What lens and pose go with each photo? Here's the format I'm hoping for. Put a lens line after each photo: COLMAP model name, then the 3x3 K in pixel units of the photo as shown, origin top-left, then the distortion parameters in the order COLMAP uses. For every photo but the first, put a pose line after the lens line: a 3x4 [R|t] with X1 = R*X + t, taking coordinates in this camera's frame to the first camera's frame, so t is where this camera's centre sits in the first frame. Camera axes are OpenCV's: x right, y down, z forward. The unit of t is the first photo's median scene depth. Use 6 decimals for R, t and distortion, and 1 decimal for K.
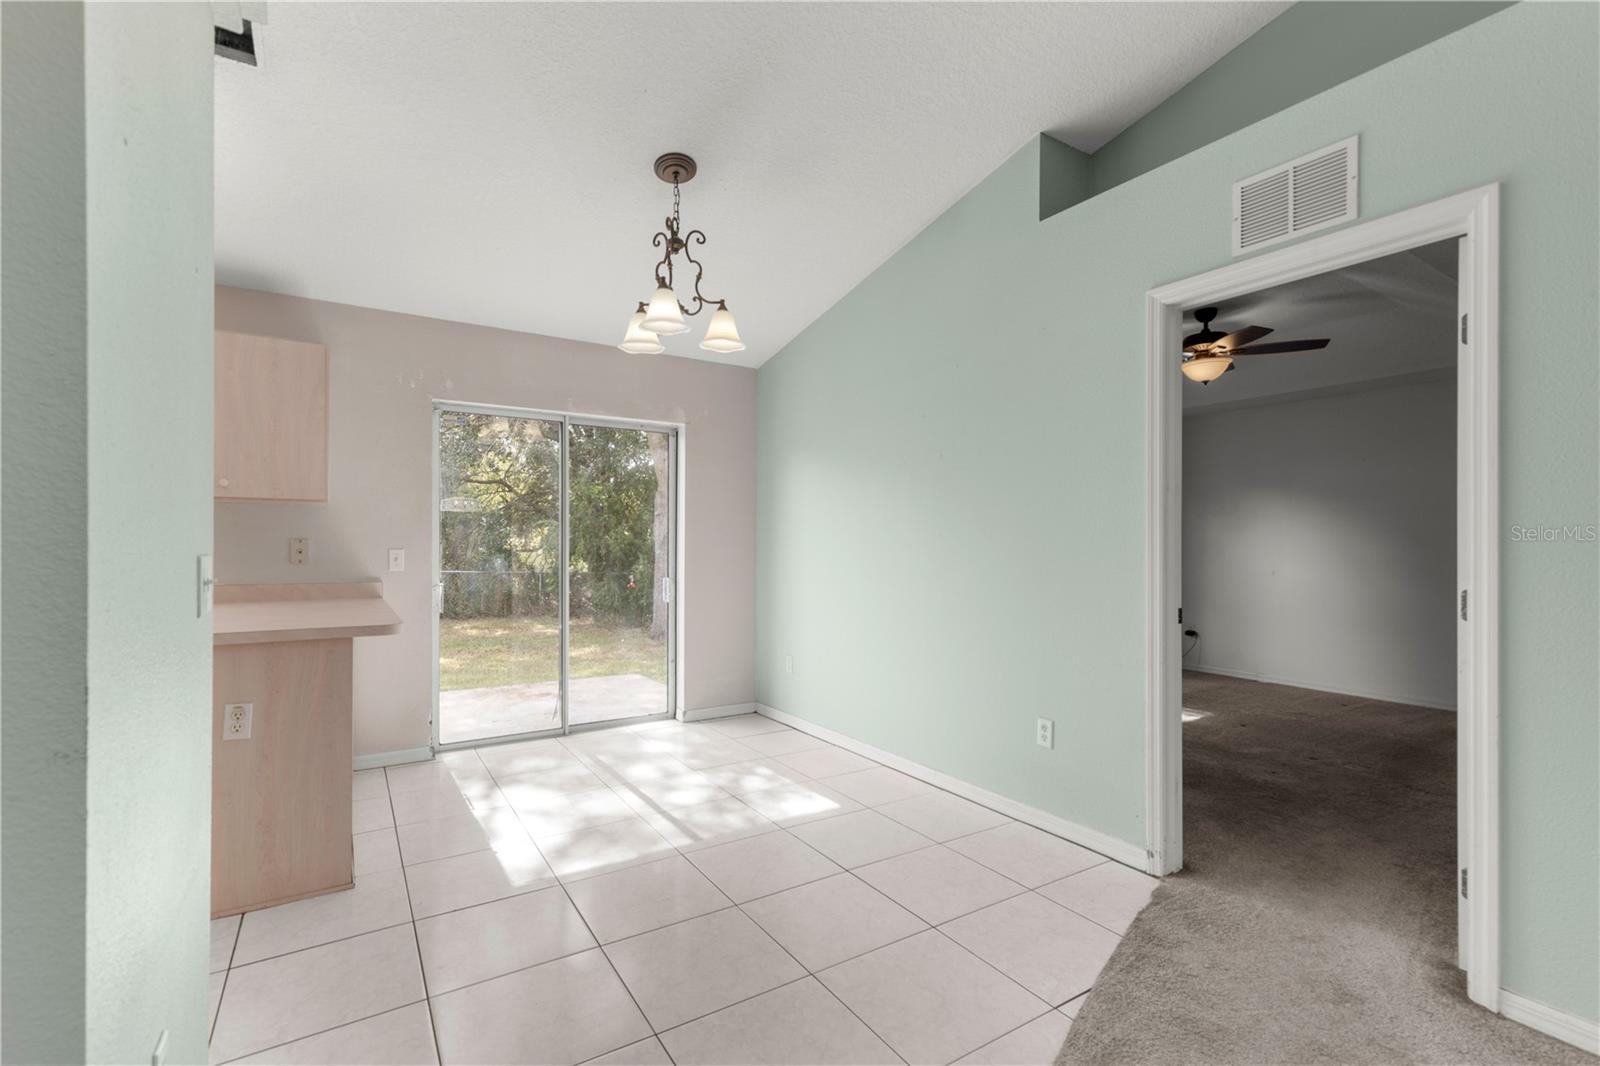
lens RADIAL K [[715.1, 0, 803.9], [0, 715.1, 544.2], [0, 0, 1]] dist [0.008458, -0.002398]
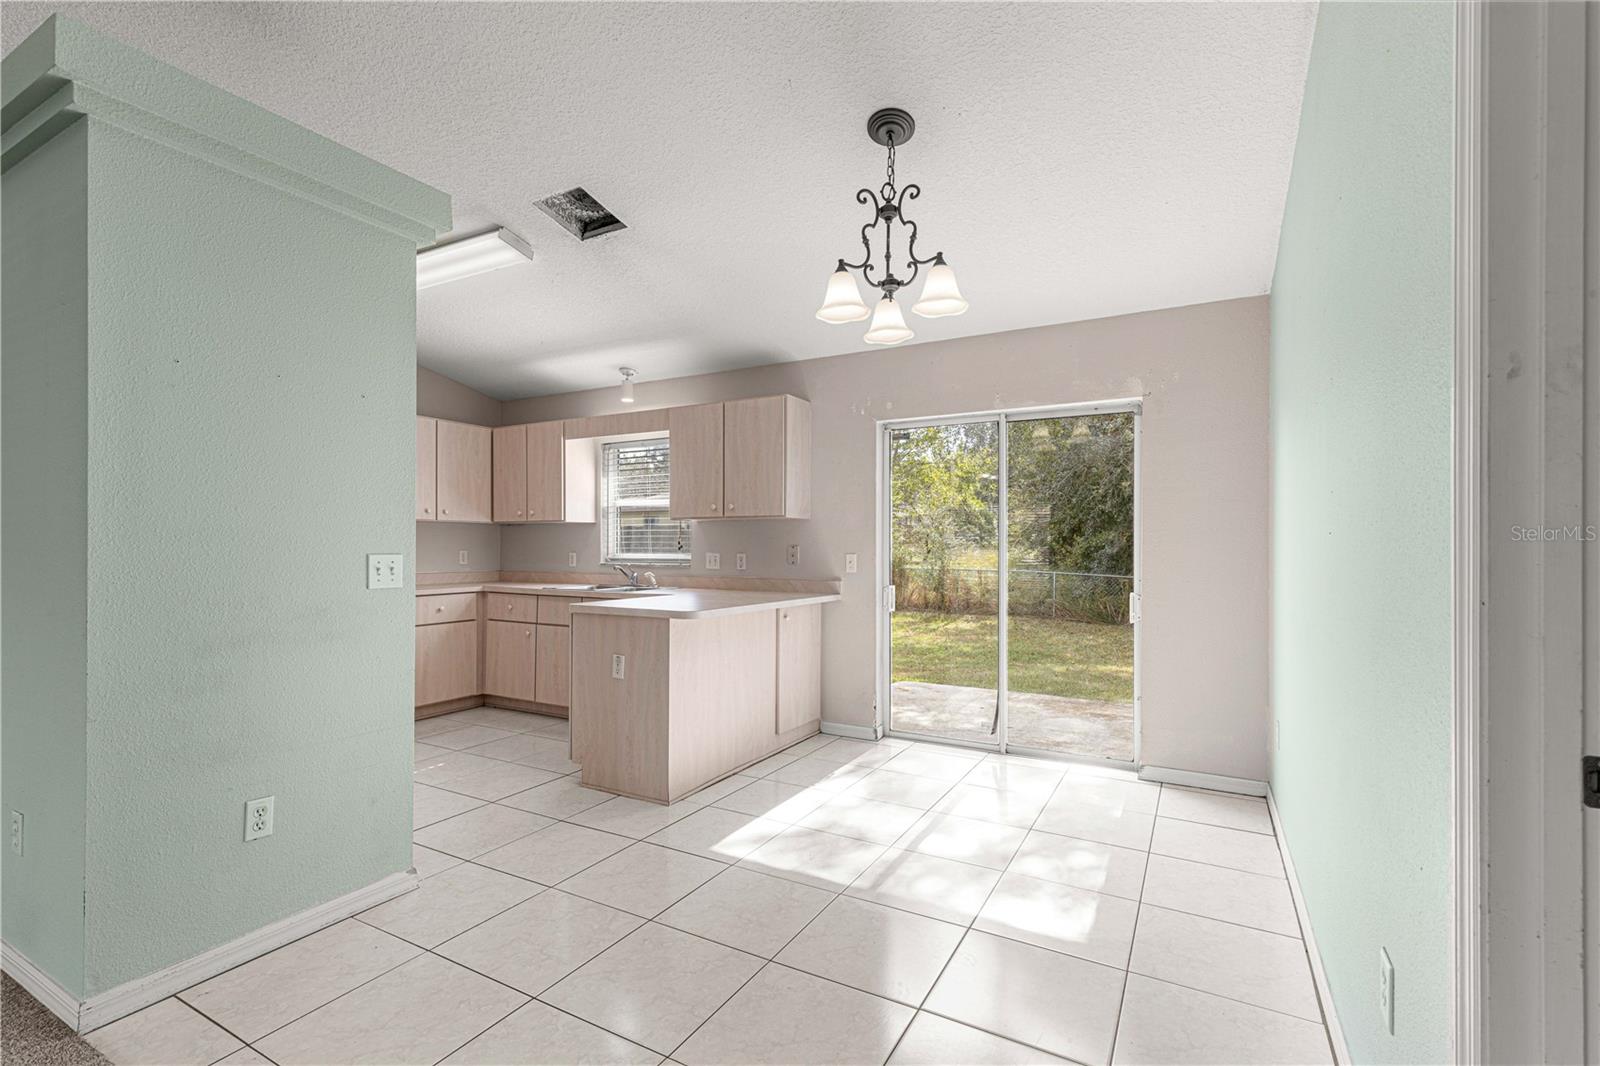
lens RADIAL K [[715.1, 0, 805.9], [0, 715.1, 544.7], [0, 0, 1]] dist [0.008458, -0.002398]
pose [[0.471110, -0.007384, -0.882044, 0.547003], [-0.001564, 0.999956, -0.009206, 0.003386], [0.882073, 0.005717, 0.471078, 0.482254]]
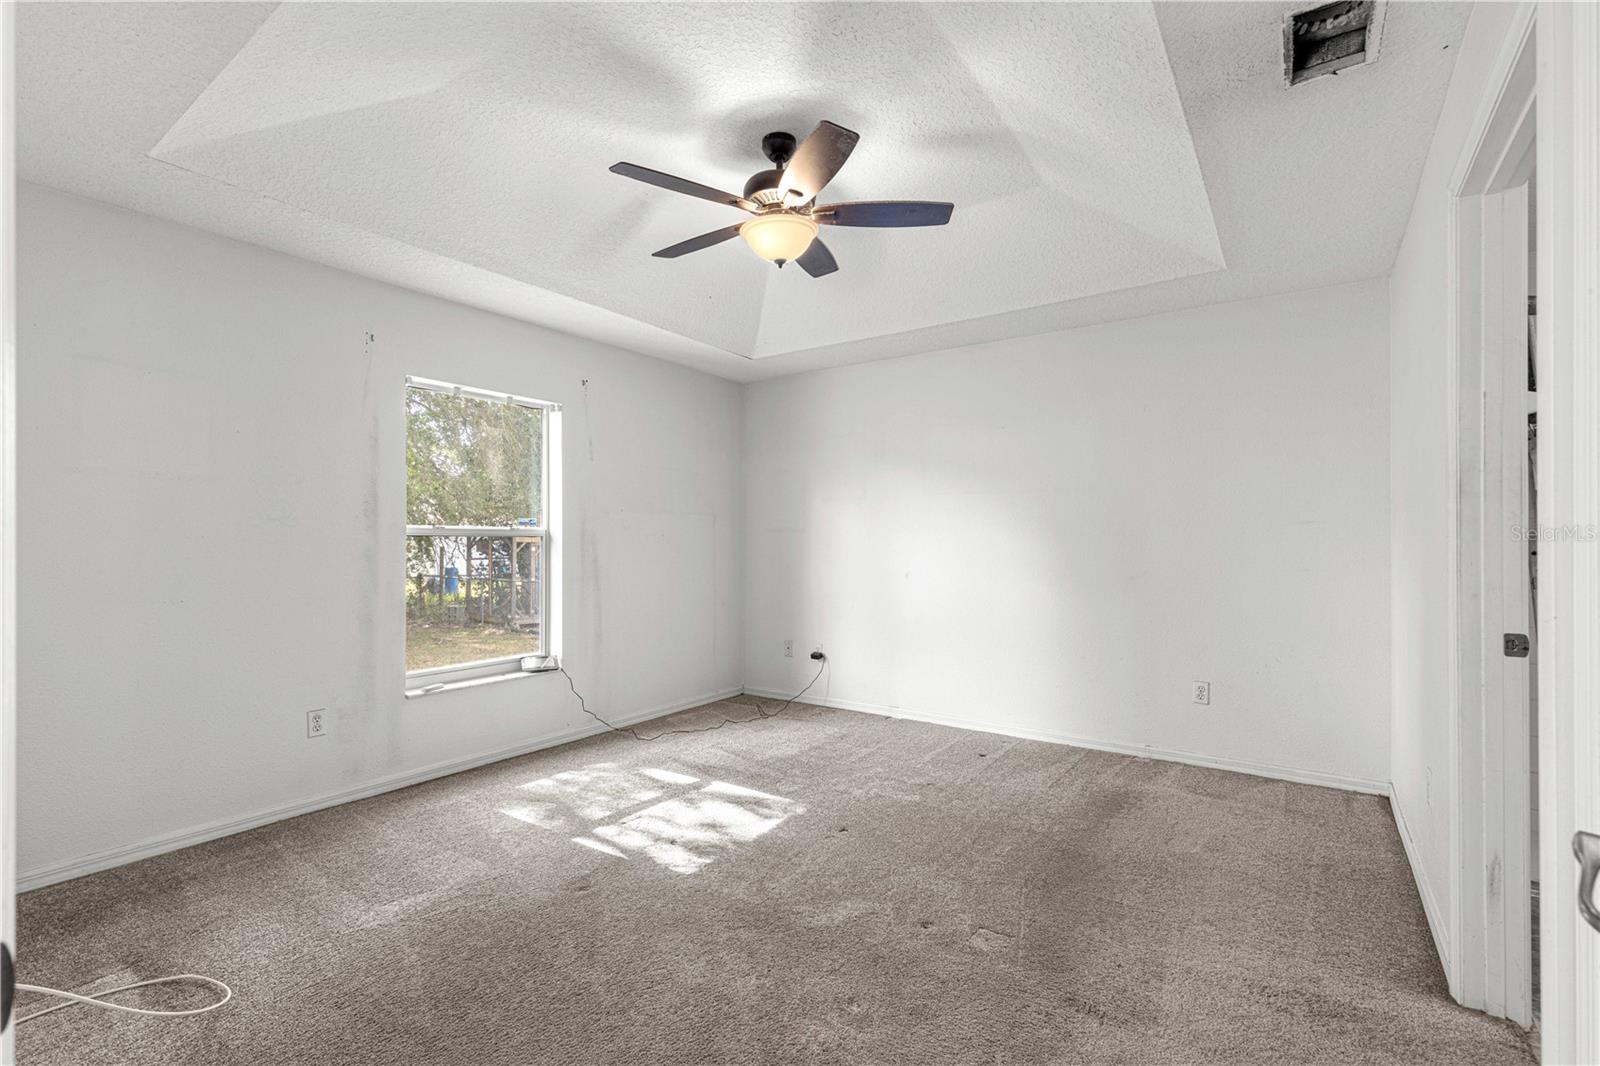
lens RADIAL K [[715.1, 0, 794.1], [0, 715.1, 536.9], [0, 0, 1]] dist [0.008458, -0.002398]
pose [[0.932428, -0.004456, 0.361327, 0.543397], [0.006350, 0.999972, -0.004054, 0.003296], [-0.361299, 0.006074, 0.932430, 0.678511]]
